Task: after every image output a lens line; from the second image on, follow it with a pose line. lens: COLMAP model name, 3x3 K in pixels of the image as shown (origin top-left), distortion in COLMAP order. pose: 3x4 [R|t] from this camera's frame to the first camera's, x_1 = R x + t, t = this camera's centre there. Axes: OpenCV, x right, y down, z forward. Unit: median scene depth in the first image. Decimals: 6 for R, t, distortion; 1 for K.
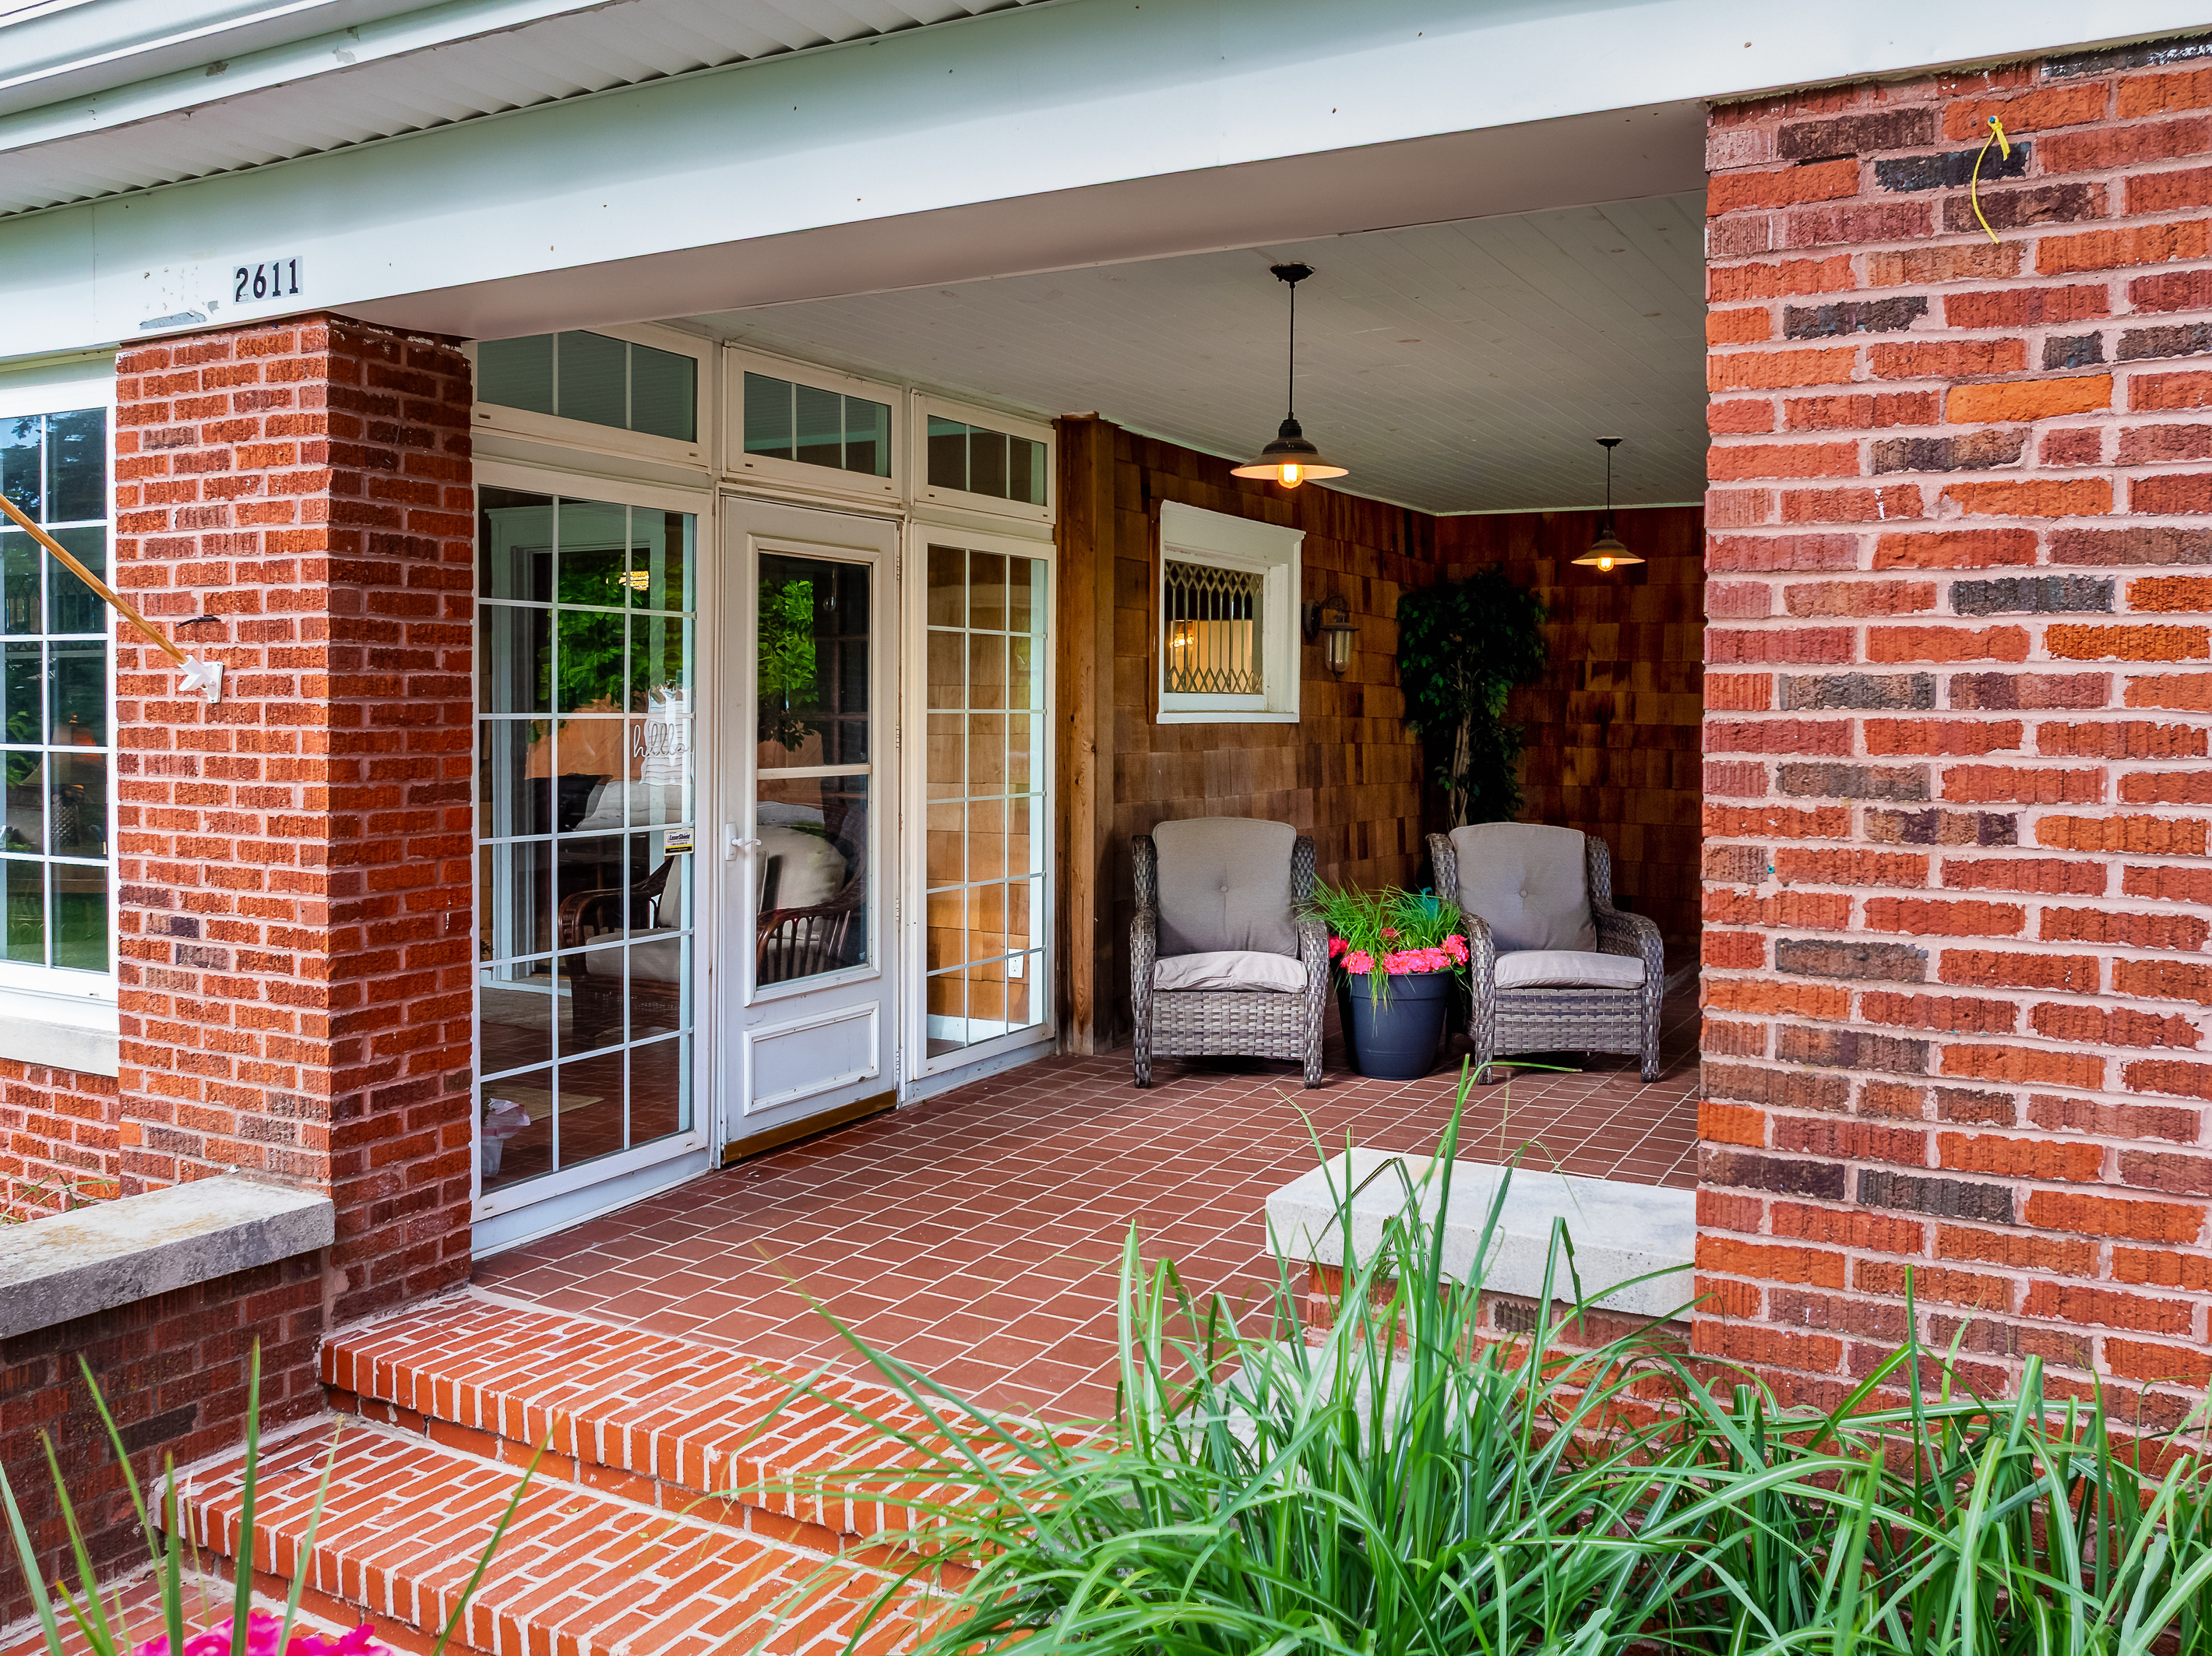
lens RADIAL K [[1773.0, 0, 1106.1], [0, 1773.0, 752.0], [0, 0, 1]] dist [-0.026751, 0.008693]
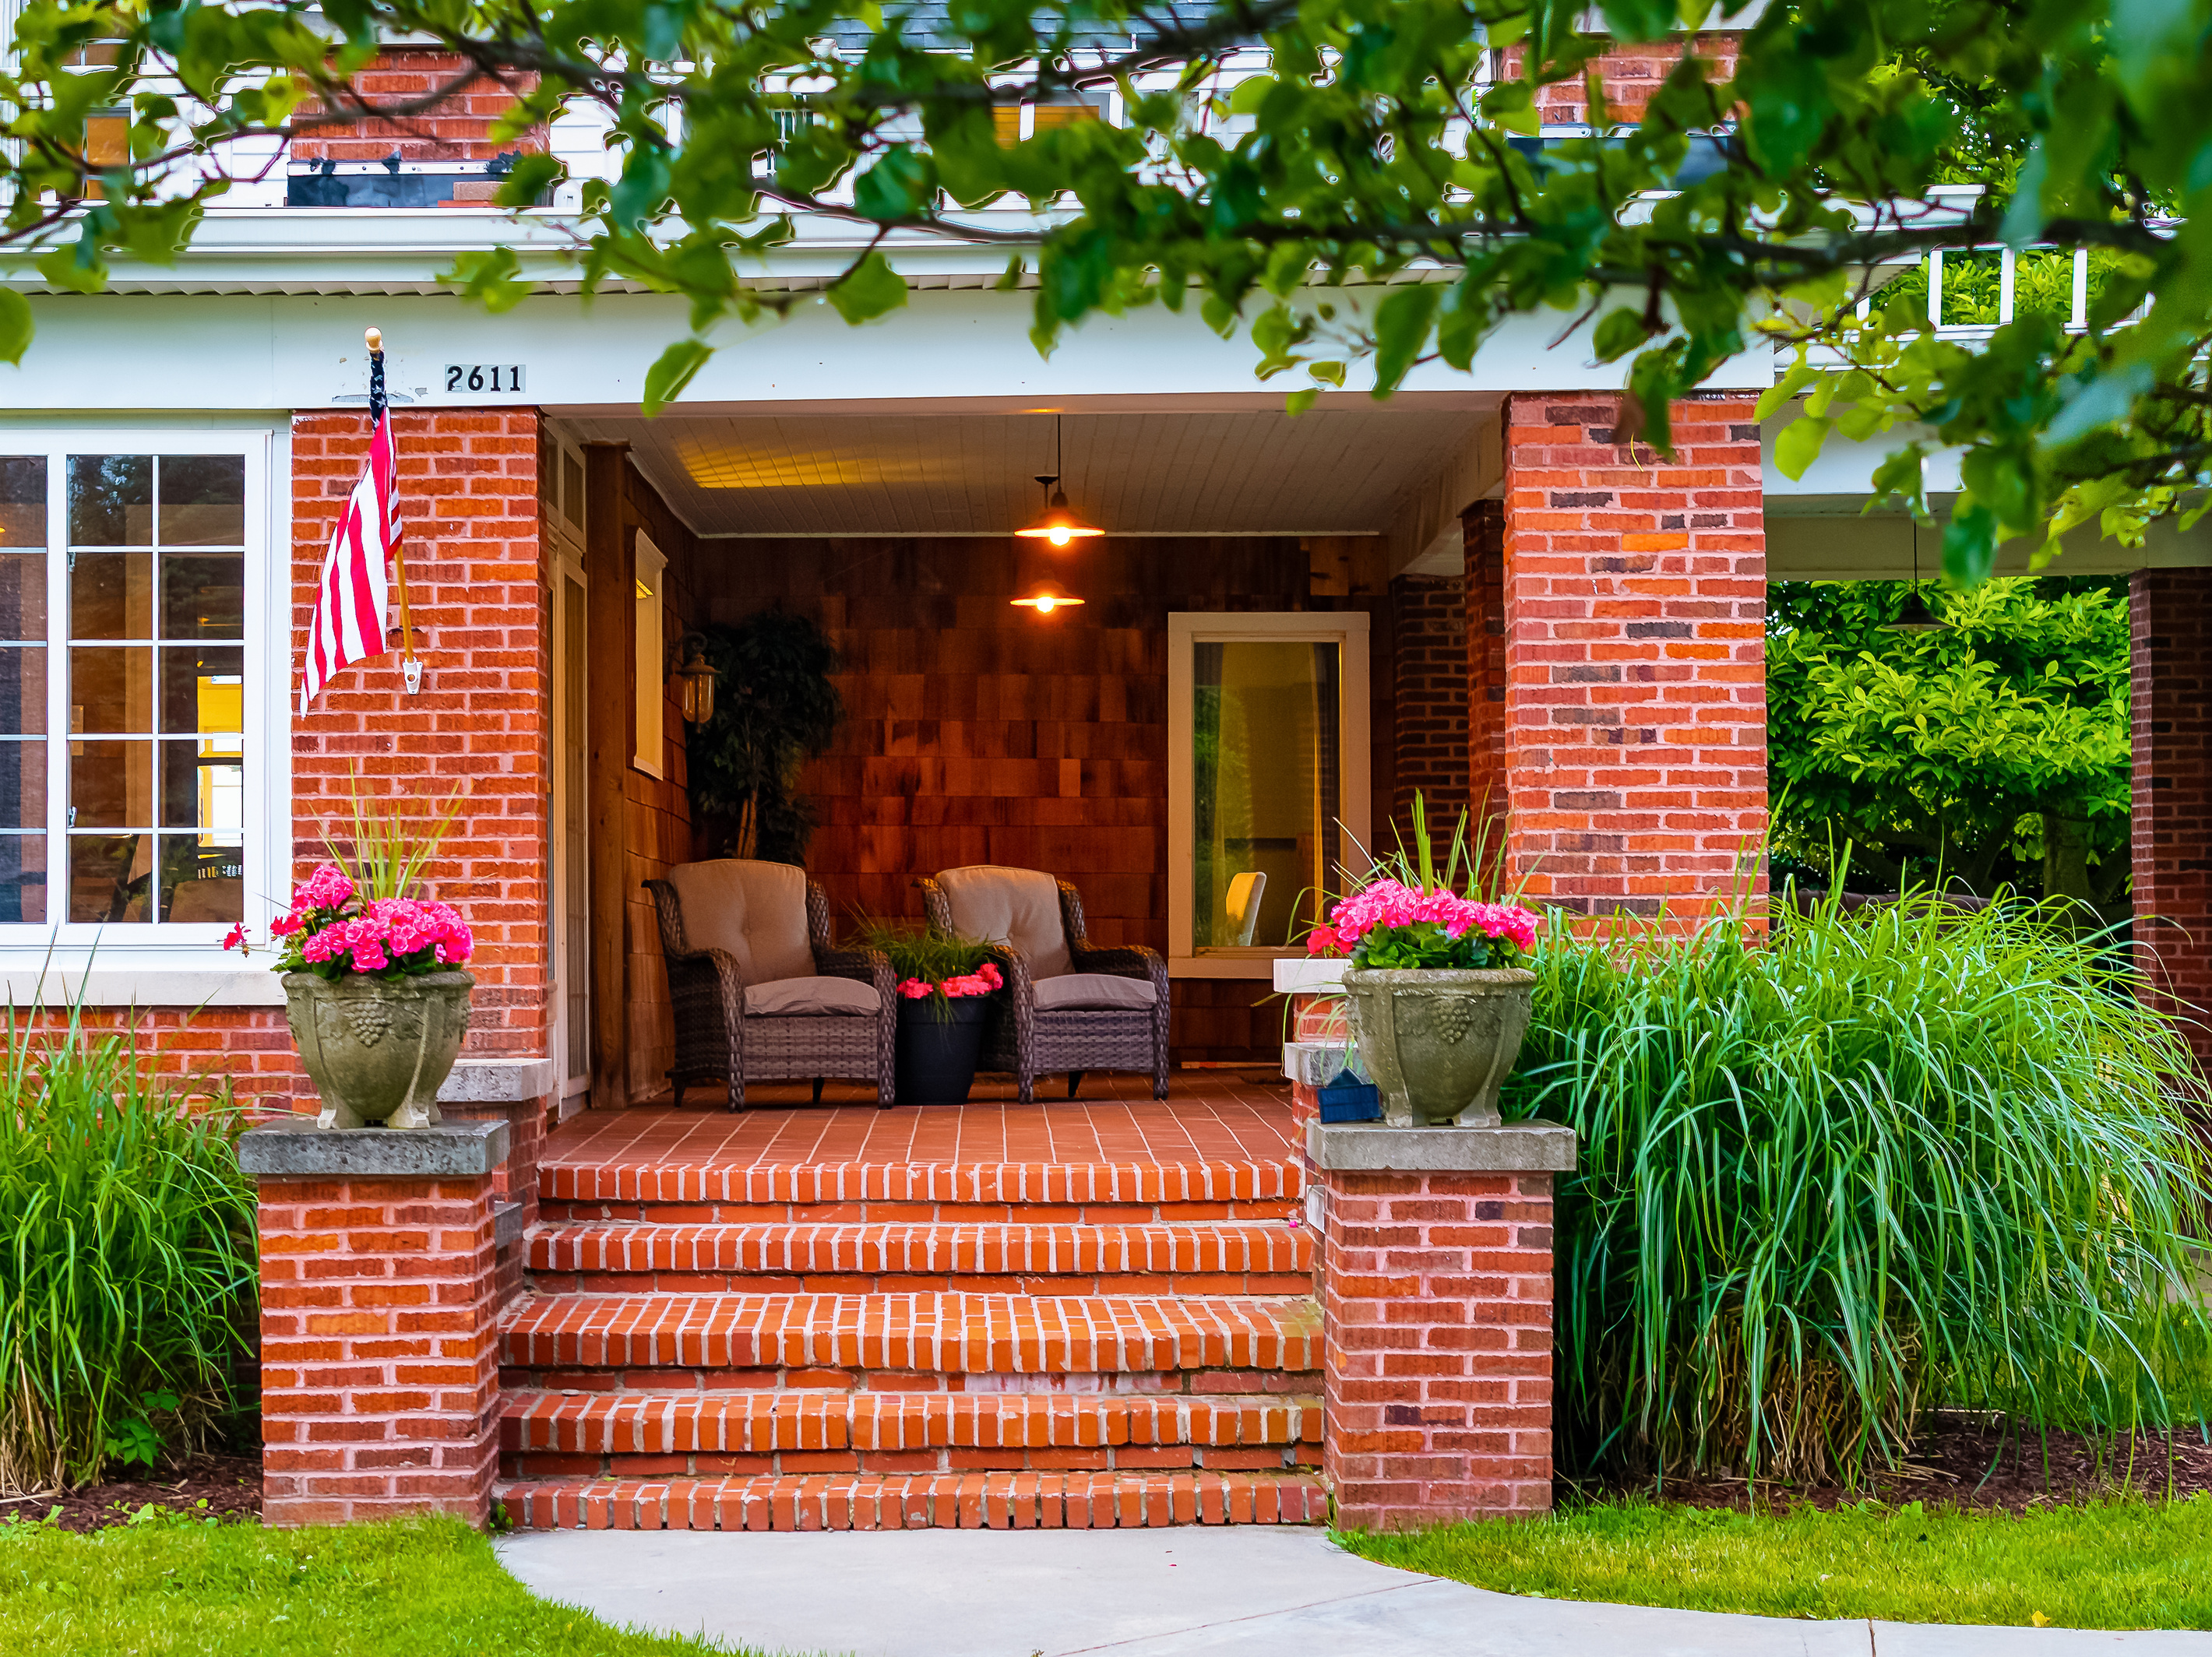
lens RADIAL K [[4540.6, 0, 726.4], [0, 4540.6, 827.7], [0, 0, 1]] dist [-0.008098, 0.000000]
pose [[0.897699, -0.000764, 0.440609, -1.852138], [0.023551, 0.998652, -0.046252, 0.240795], [-0.439980, 0.051897, 0.896507, -2.185139]]
